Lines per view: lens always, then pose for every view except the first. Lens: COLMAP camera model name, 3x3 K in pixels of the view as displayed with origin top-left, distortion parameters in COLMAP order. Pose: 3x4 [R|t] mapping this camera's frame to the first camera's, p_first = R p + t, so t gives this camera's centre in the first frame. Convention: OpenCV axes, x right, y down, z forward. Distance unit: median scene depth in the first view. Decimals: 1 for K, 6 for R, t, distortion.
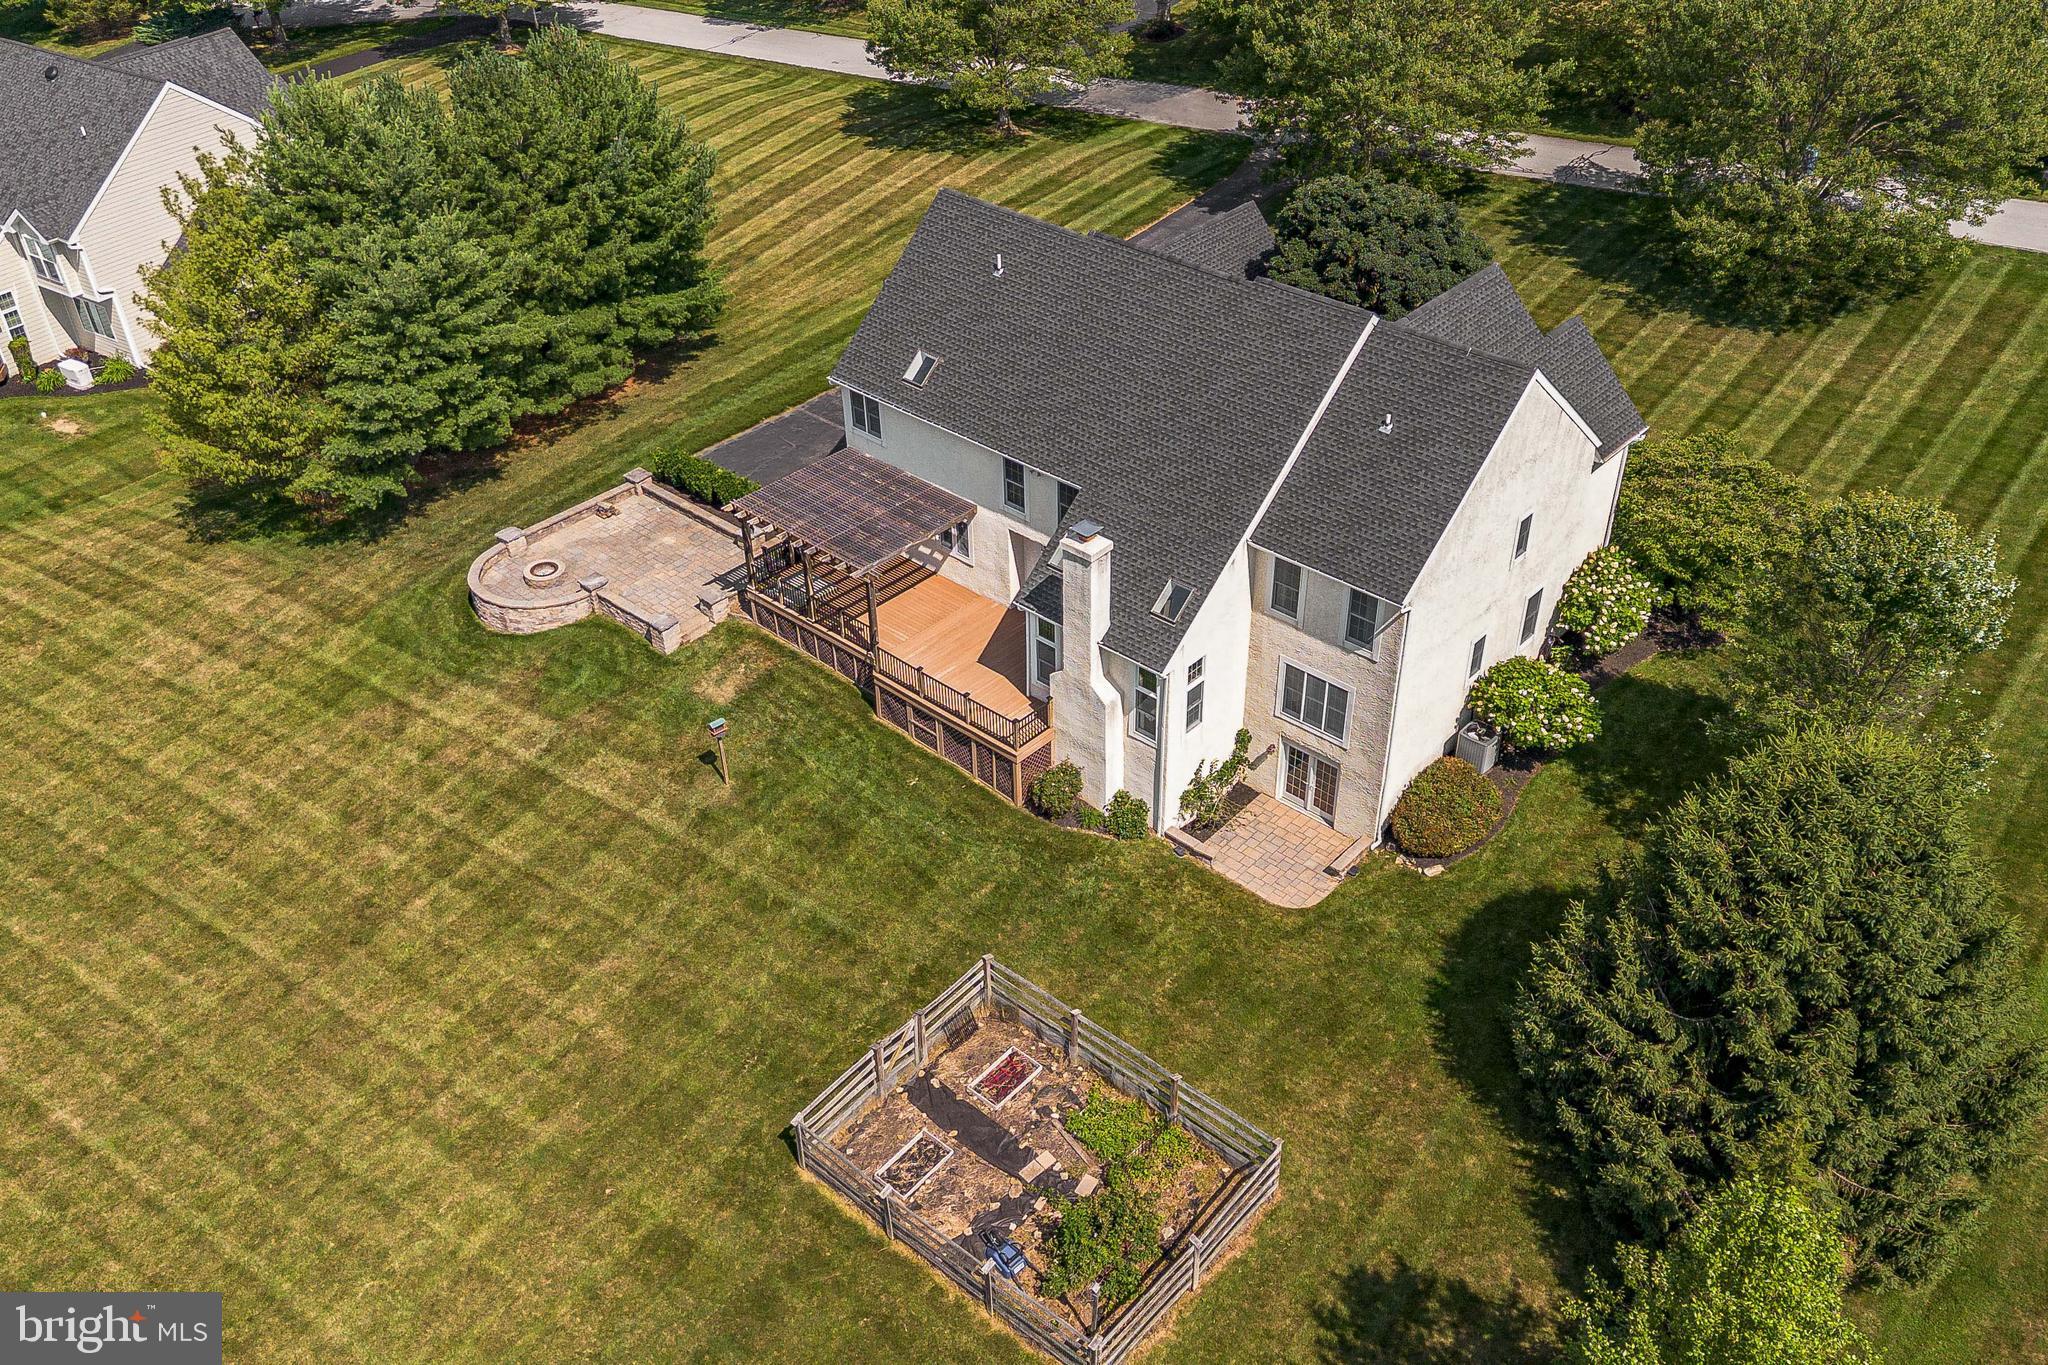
lens RADIAL K [[1684.7, 0, 1062.9], [0, 1684.7, 709.1], [0, 0, 1]] dist [0.116556, -0.166762]
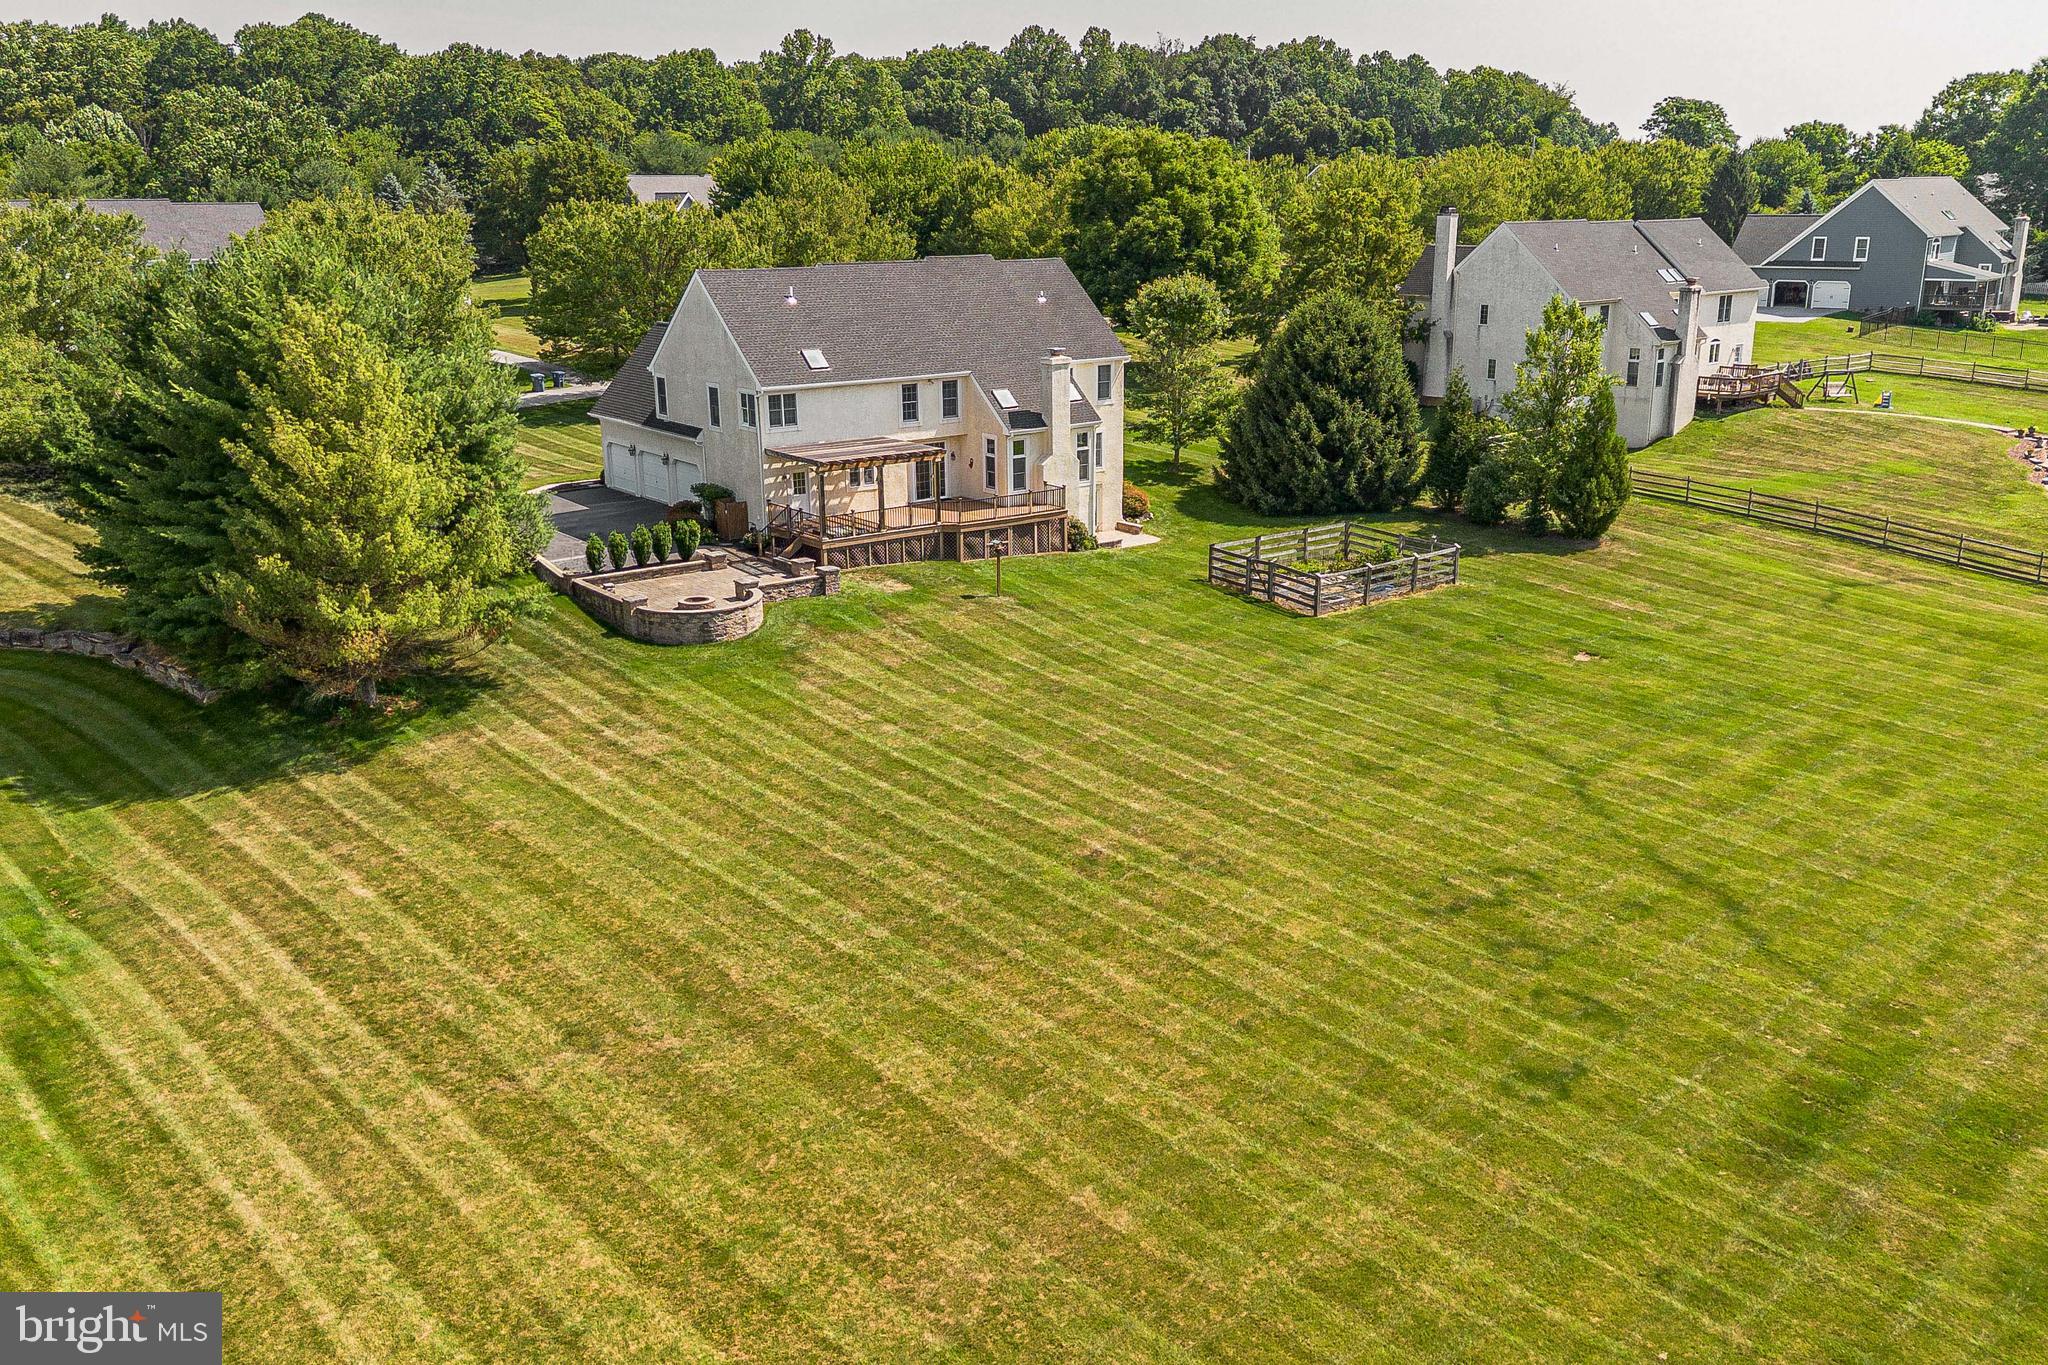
lens RADIAL K [[1684.7, 0, 1062.9], [0, 1684.7, 709.1], [0, 0, 1]] dist [0.116556, -0.166762]
pose [[0.185633, -0.283584, 0.940808, -1.549554], [0.600140, 0.790848, 0.119967, -0.017177], [-0.778057, 0.542346, 0.316998, 0.587351]]
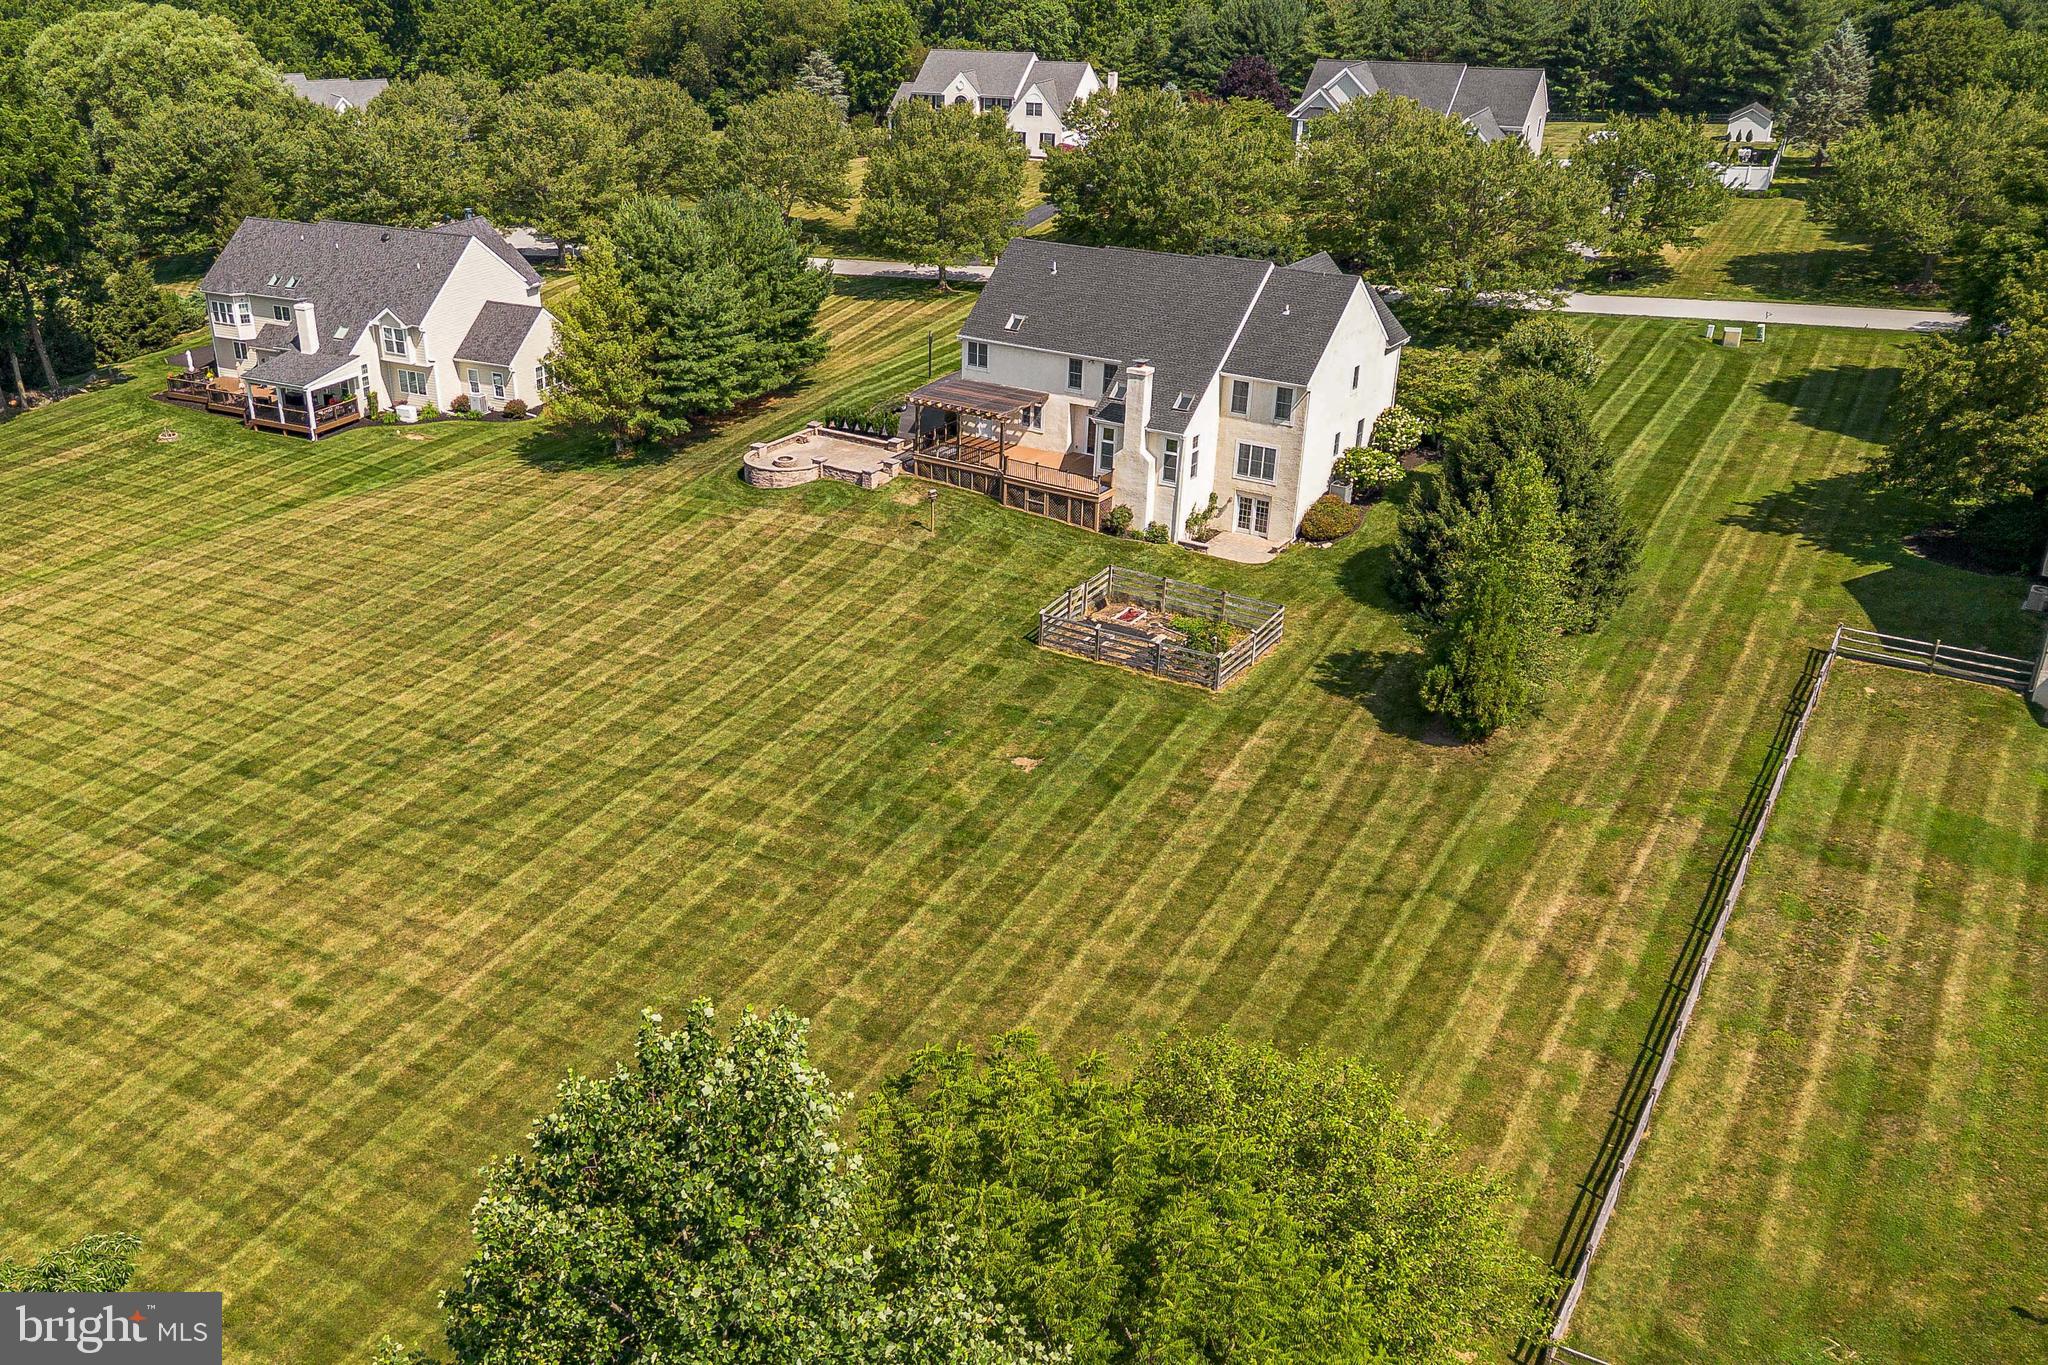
lens RADIAL K [[1687.7, 0, 865.5], [0, 1687.7, 728.3], [0, 0, 1]] dist [0.086014, -0.091811]
pose [[0.996983, -0.036111, 0.068702, -0.411302], [0.048505, 0.980914, -0.188297, 0.601380], [-0.060591, 0.191061, 0.979706, -0.741459]]
